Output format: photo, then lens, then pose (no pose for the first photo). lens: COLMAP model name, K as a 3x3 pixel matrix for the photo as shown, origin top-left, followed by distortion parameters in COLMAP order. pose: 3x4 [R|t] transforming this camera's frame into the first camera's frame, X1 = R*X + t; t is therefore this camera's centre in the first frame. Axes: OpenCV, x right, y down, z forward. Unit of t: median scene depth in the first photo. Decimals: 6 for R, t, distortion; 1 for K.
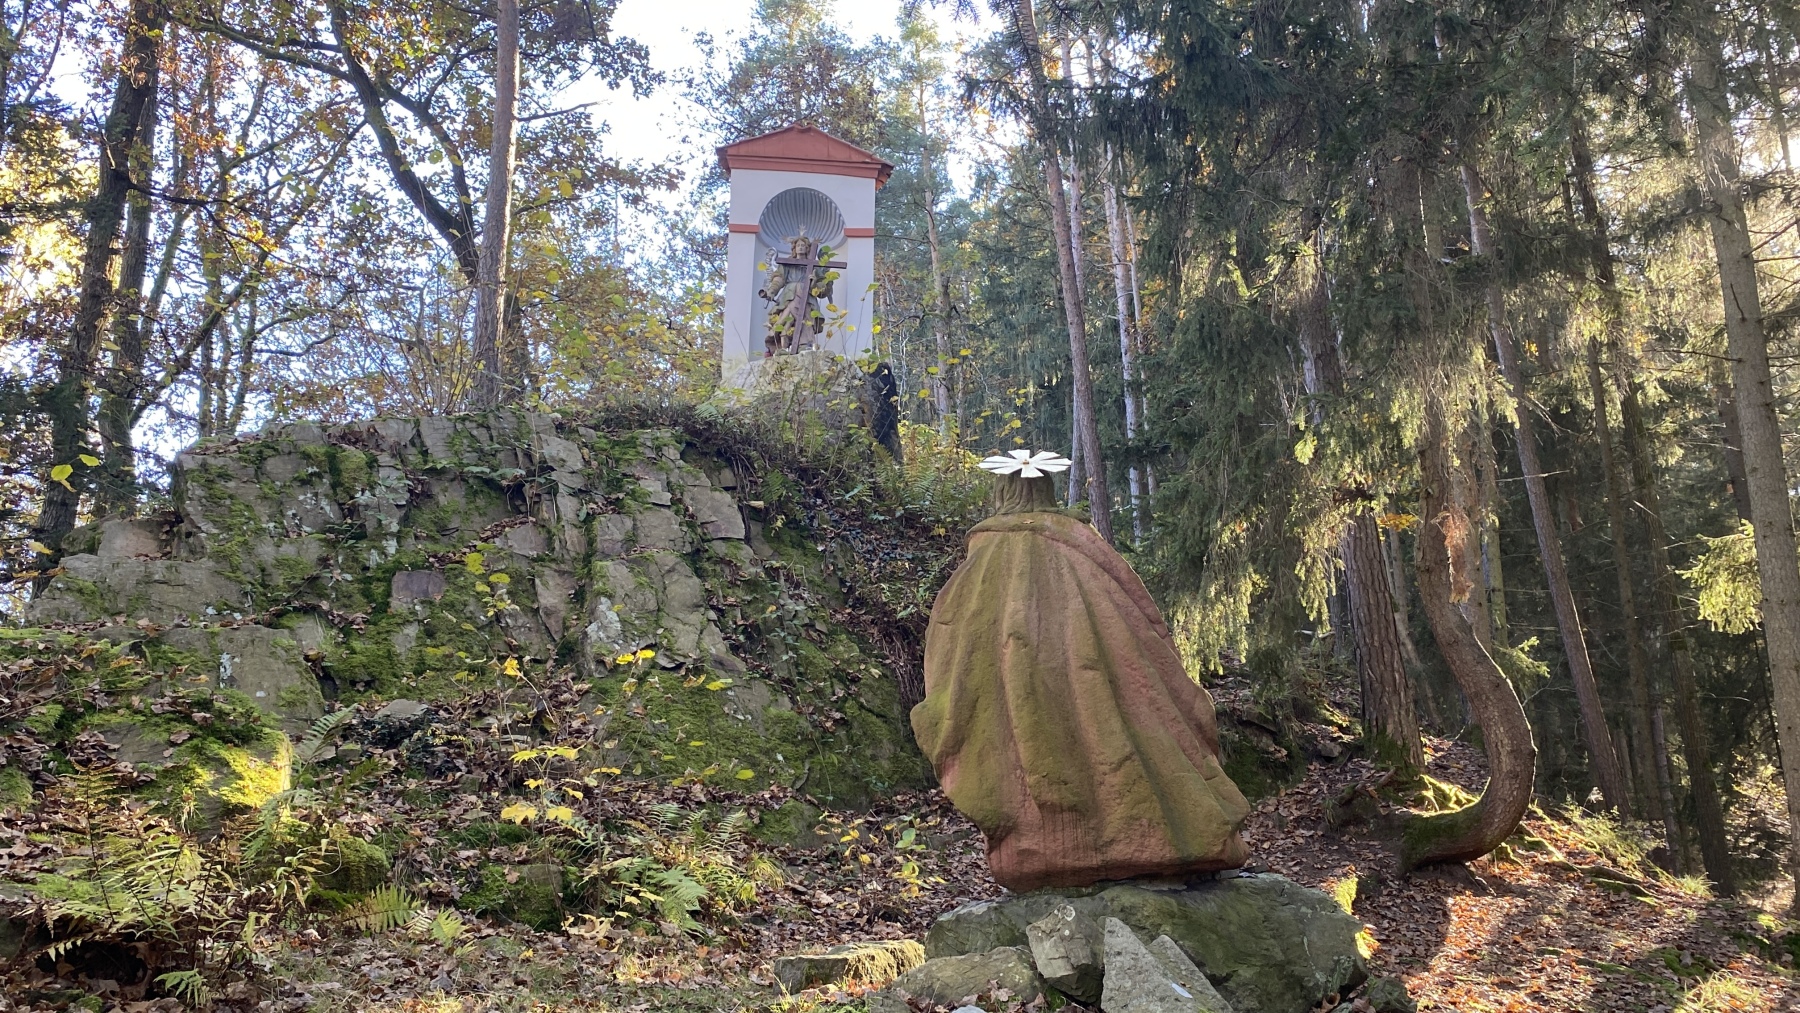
lens RADIAL K [[1555.0, 0, 900.0], [0, 1555.0, 506.5], [0, 0, 1]] dist [0.001211, 0.000046]
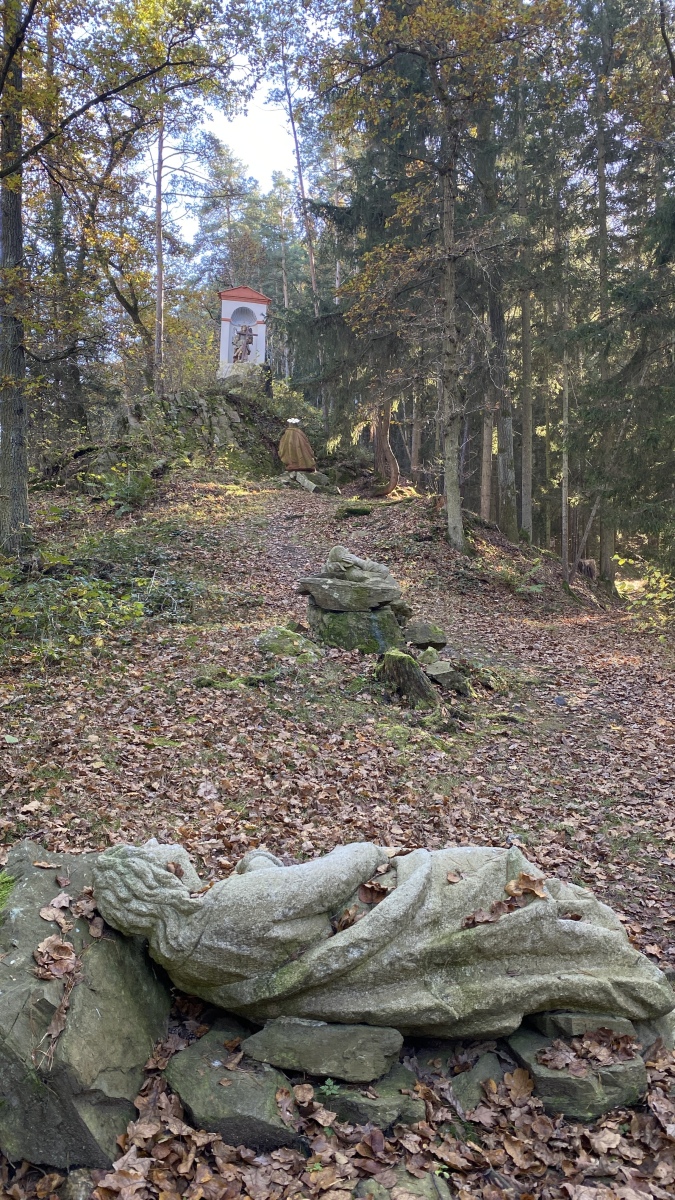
lens RADIAL K [[921.8, 0, 337.5], [0, 921.8, 600.0], [0, 0, 1]] dist [0.005868, -0.000702]
pose [[0.995285, 0.032295, 0.091459, -0.046525], [-0.052759, 0.971499, 0.231098, -0.117644], [-0.081389, -0.234833, 0.968622, -1.844322]]
